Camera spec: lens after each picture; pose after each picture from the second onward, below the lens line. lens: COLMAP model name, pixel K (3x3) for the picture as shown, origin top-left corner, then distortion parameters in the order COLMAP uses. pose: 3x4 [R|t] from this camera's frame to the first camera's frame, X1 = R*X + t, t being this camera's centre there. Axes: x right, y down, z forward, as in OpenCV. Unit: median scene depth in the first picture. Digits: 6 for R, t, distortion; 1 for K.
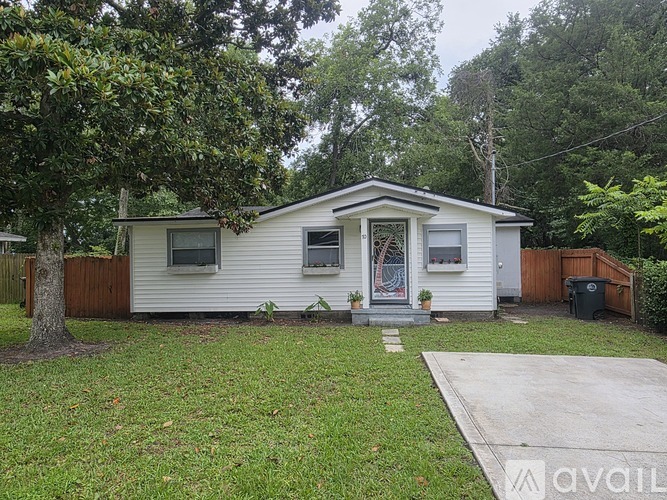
lens RADIAL K [[446.3, 0, 333.5], [0, 446.3, 250.0], [0, 0, 1]] dist [0.005012, 0.000090]
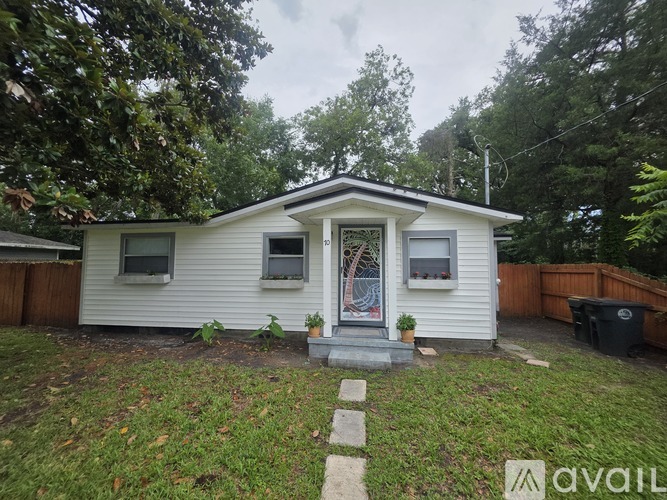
lens RADIAL K [[265.5, 0, 333.5], [0, 265.5, 250.0], [0, 0, 1]] dist [-0.000384, 0.000021]
pose [[0.999227, 0.017069, -0.035414, 0.088925], [-0.018769, 0.998659, -0.048251, 0.004686], [0.034543, 0.048878, 0.998207, 0.499591]]
